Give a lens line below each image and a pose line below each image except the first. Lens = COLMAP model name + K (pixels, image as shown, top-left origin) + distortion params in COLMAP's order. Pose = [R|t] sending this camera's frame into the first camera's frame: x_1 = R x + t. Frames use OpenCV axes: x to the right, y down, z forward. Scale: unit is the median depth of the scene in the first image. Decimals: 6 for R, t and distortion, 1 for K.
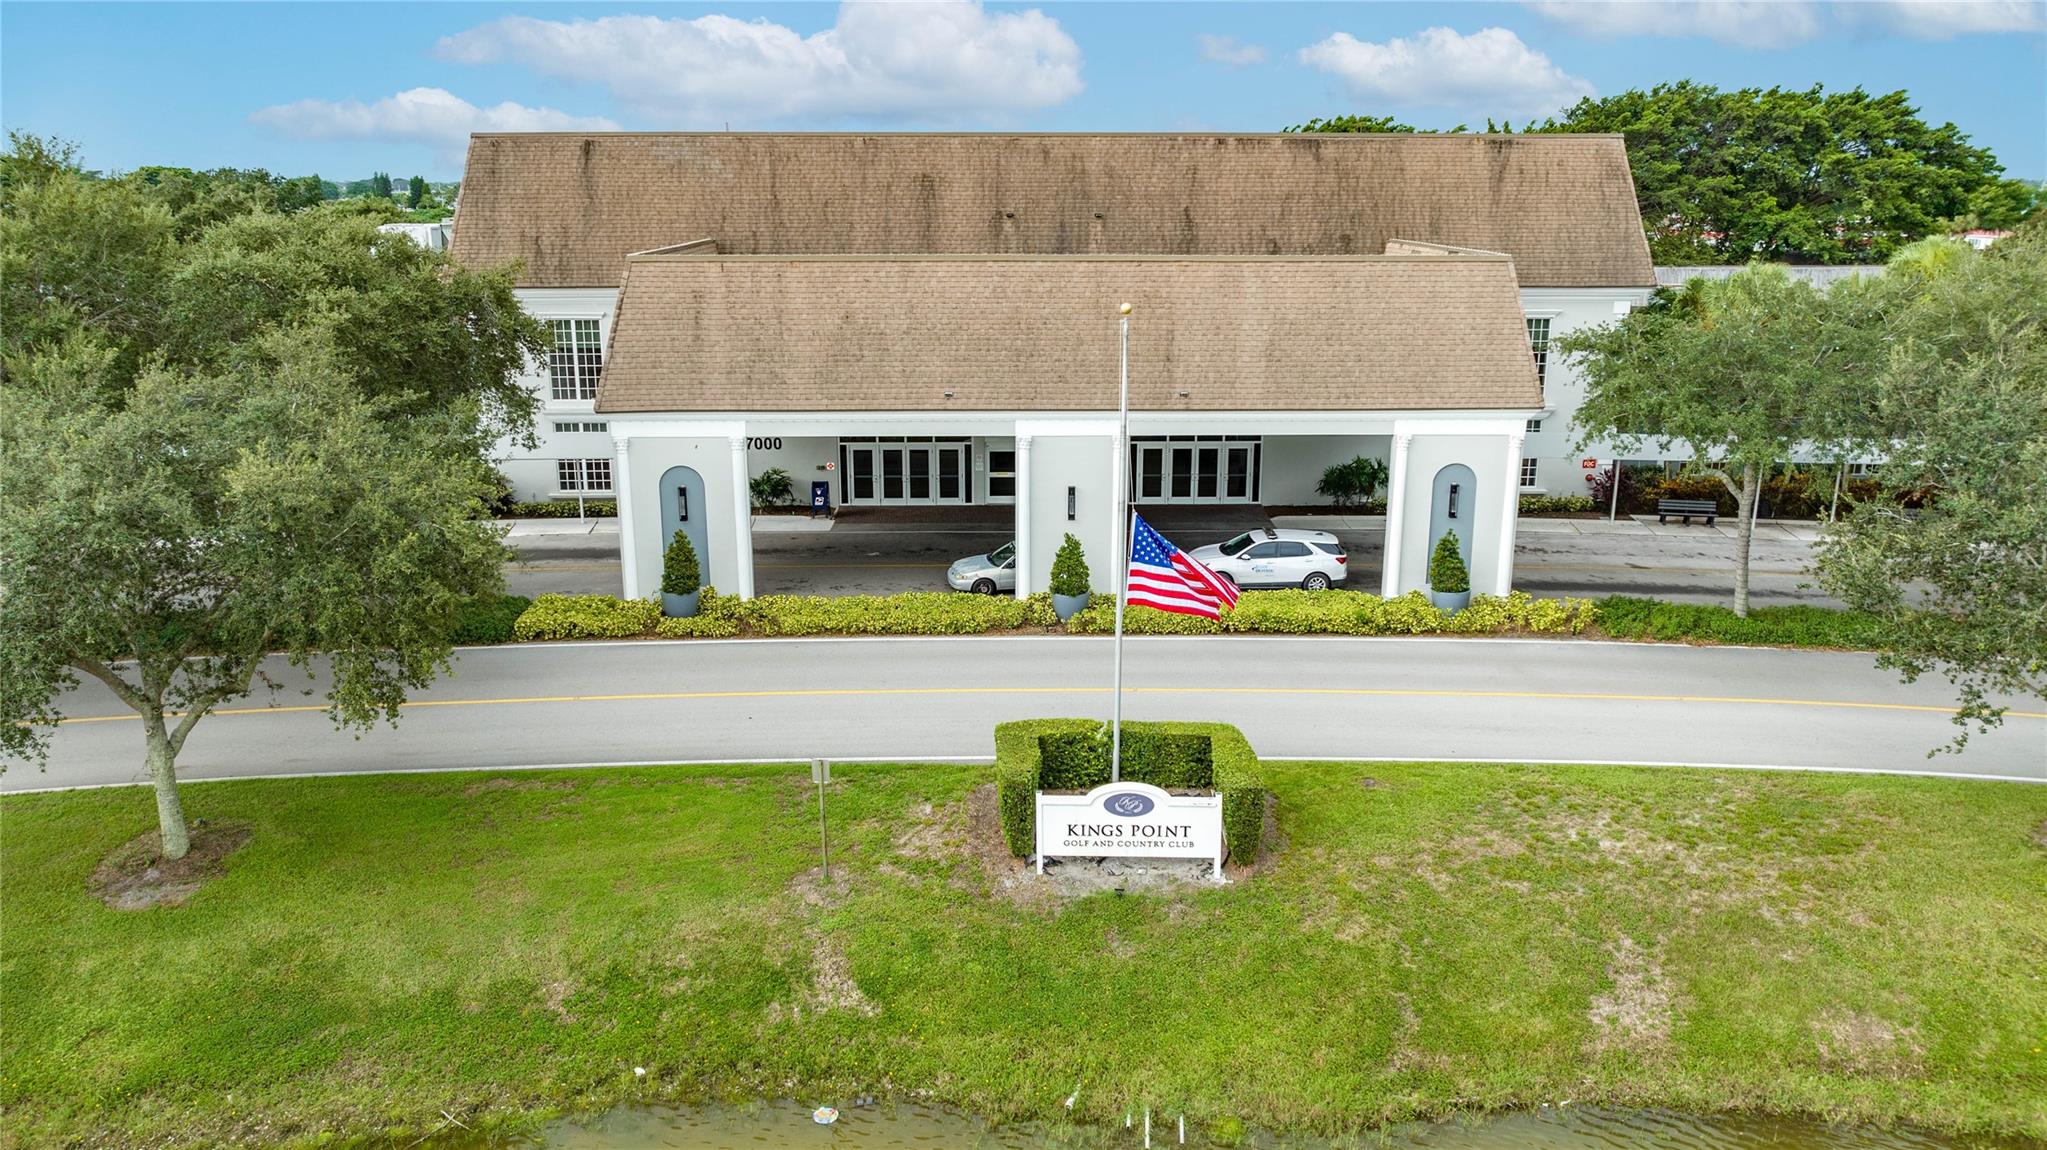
lens RADIAL K [[1416.9, 0, 1023.5], [0, 1416.9, 575.0], [0, 0, 1]] dist [-0.009665, 0.003082]
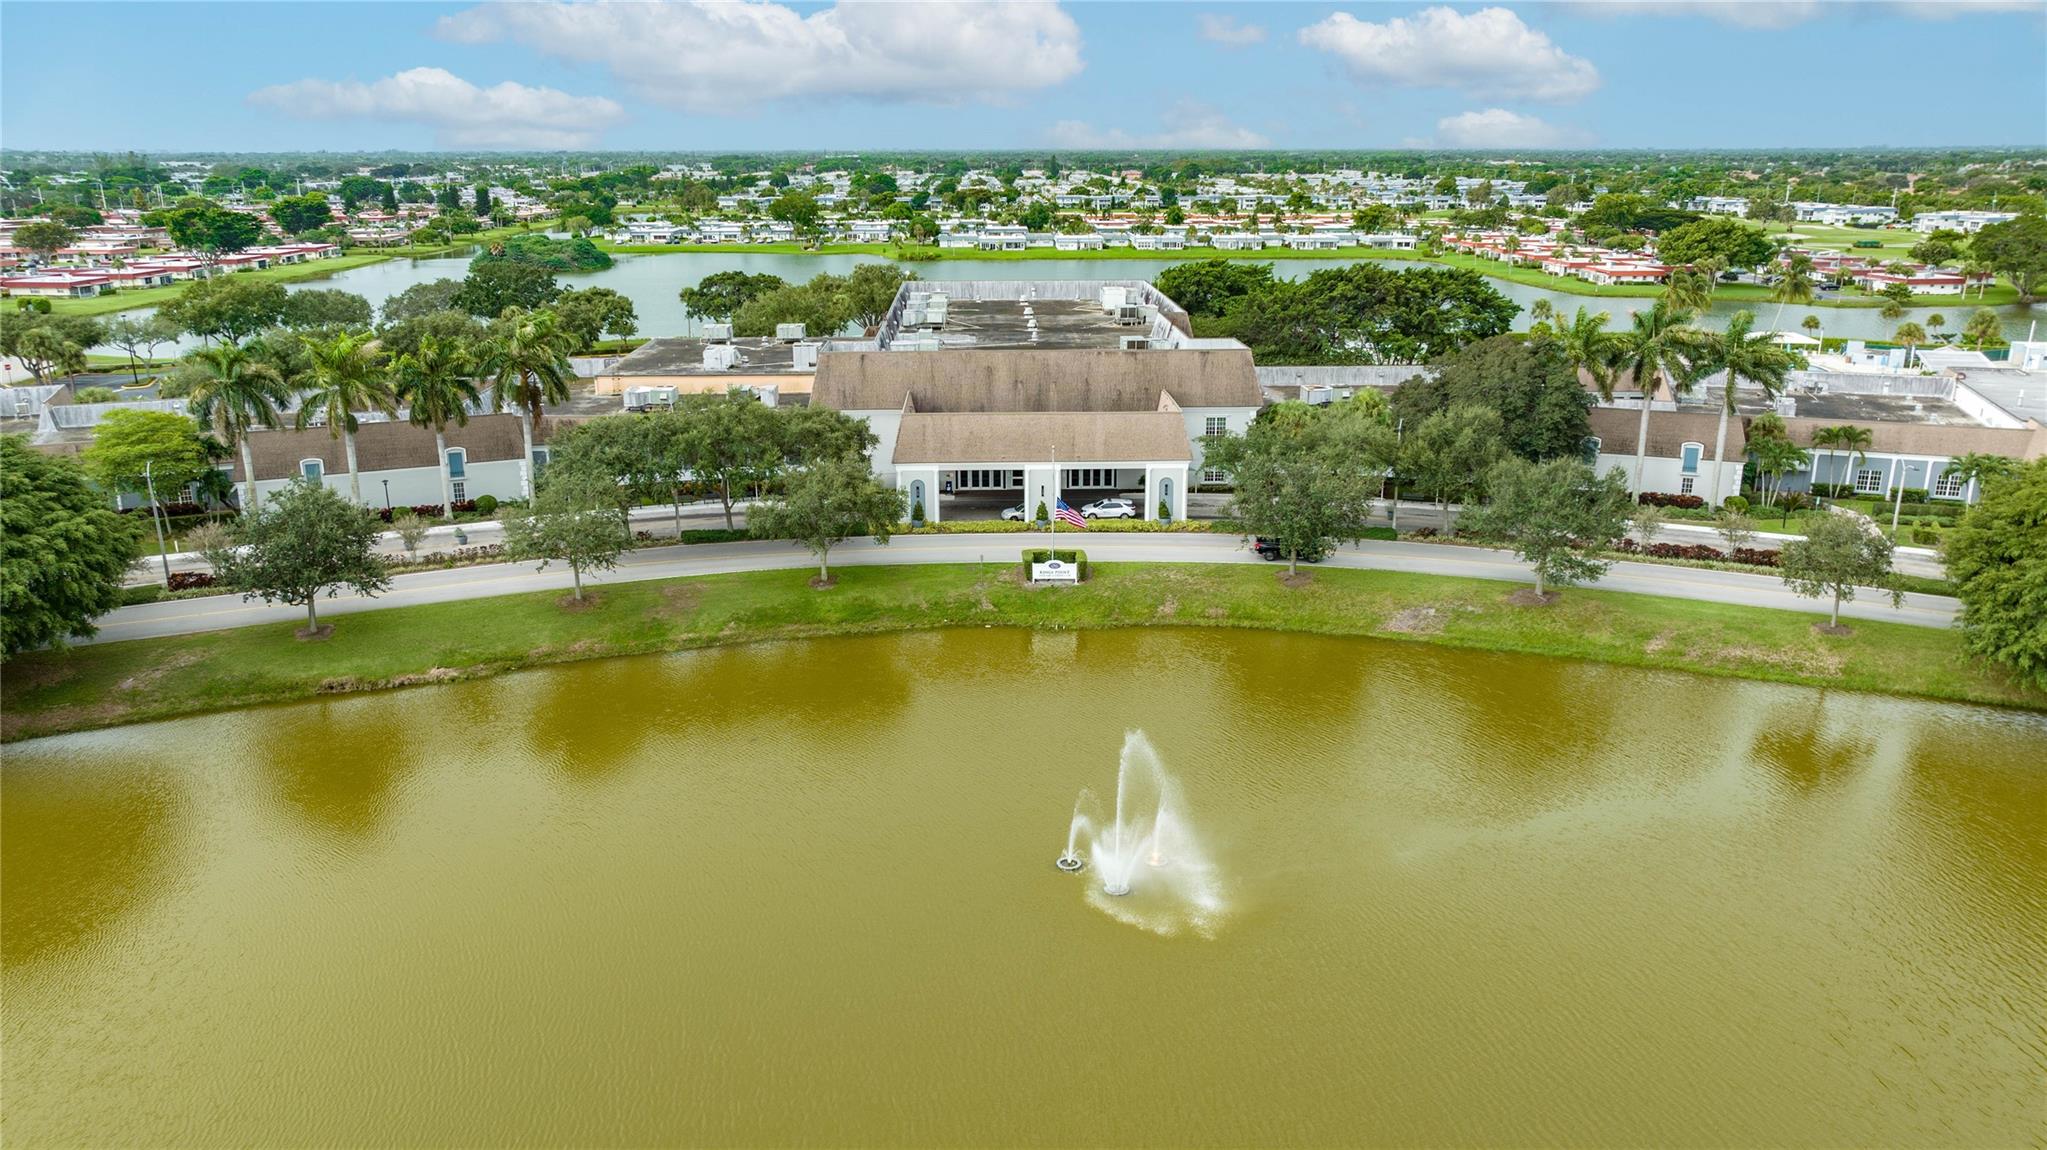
lens RADIAL K [[1416.9, 0, 1023.5], [0, 1416.9, 575.0], [0, 0, 1]] dist [-0.009665, 0.003082]
pose [[0.999946, -0.005367, 0.008941, -0.037201], [0.005129, 0.999639, 0.026355, 0.052200], [-0.009079, -0.026308, 0.999613, -2.135159]]
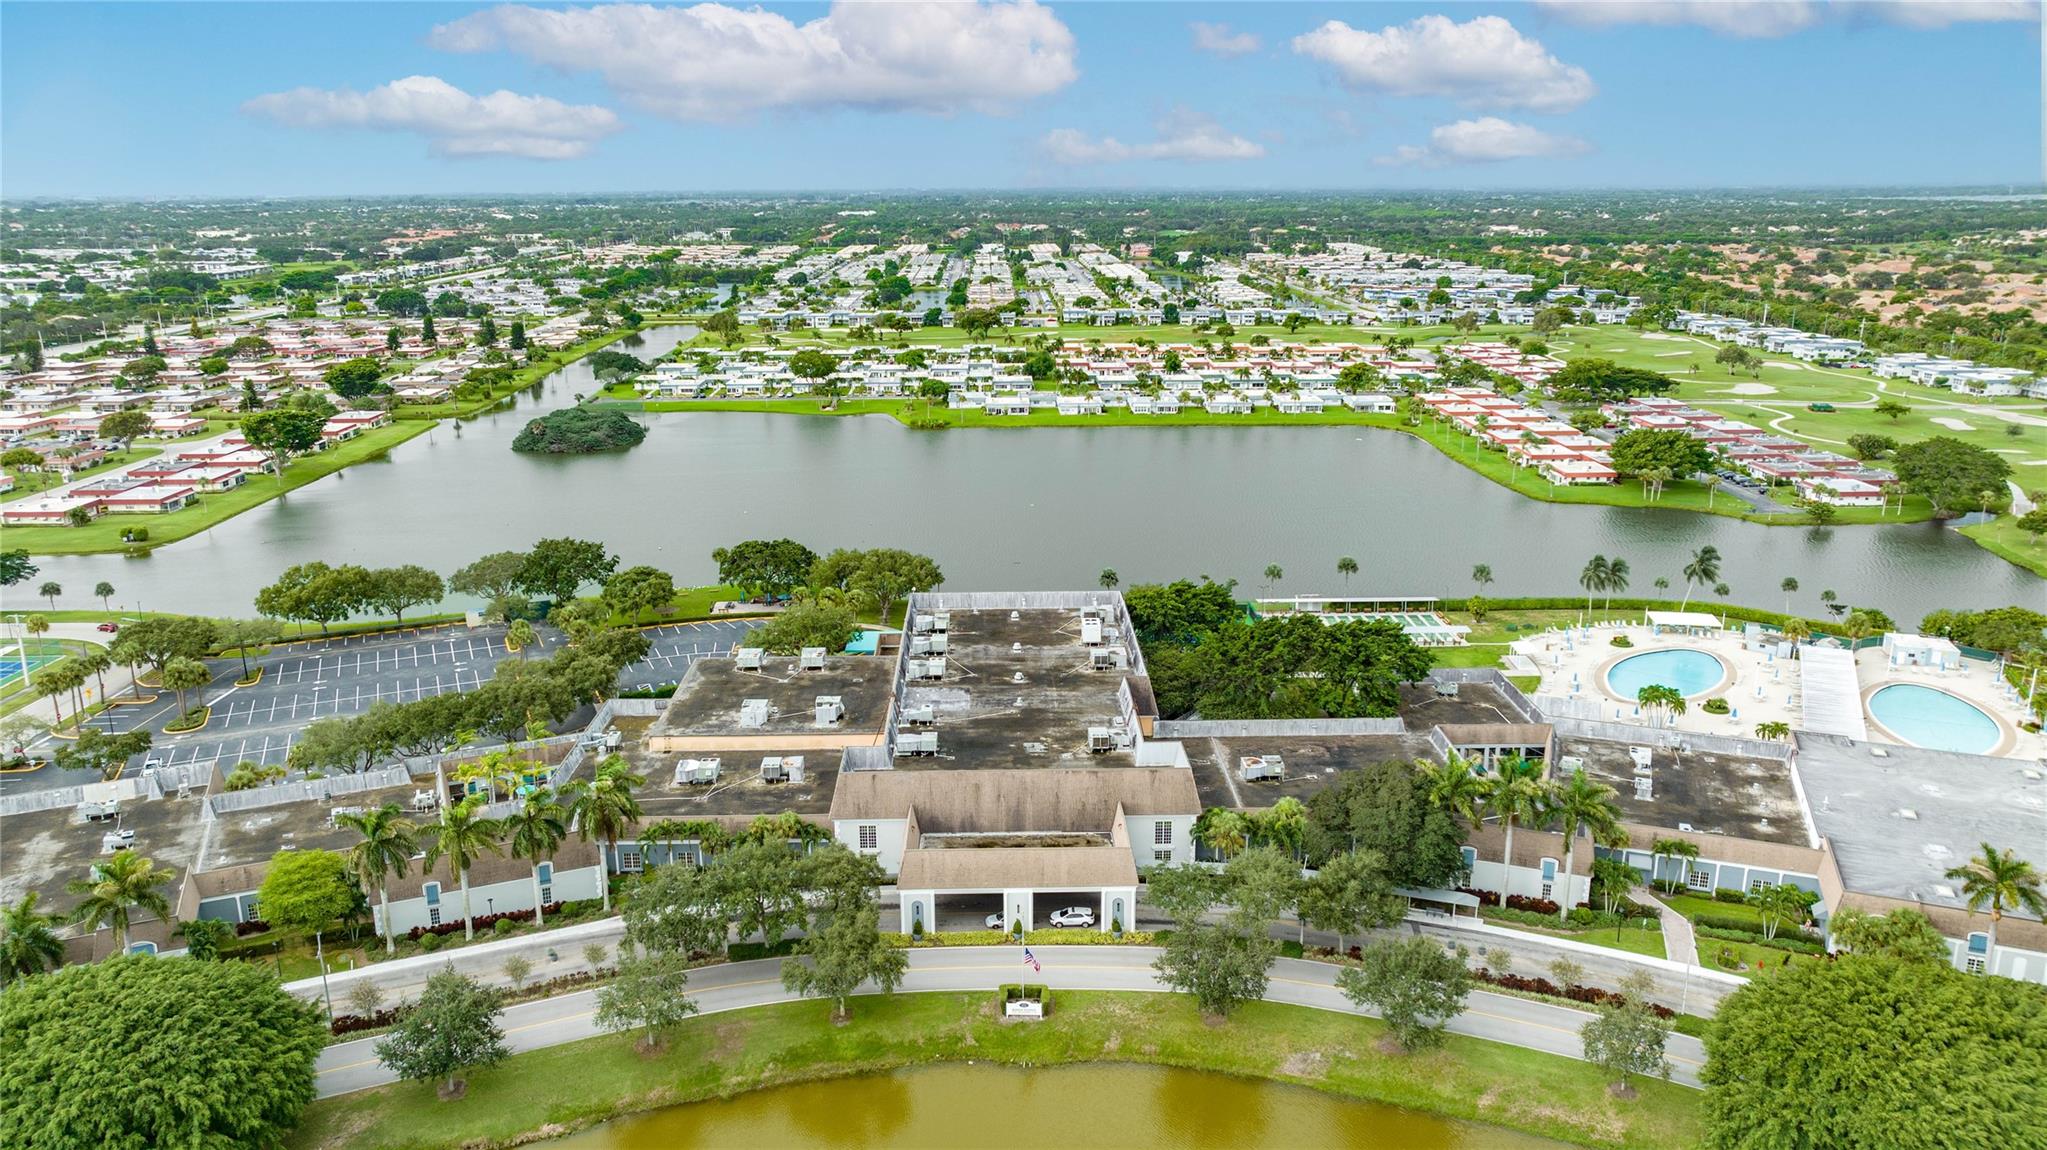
lens RADIAL K [[1414.2, 0, 1023.5], [0, 1414.2, 575.0], [0, 0, 1]] dist [-0.001836, -0.030229]
pose [[0.999987, -0.004856, -0.001298, 0.058447], [0.004862, 0.999980, 0.003986, -0.985993], [0.001278, -0.003992, 0.999991, -2.876723]]
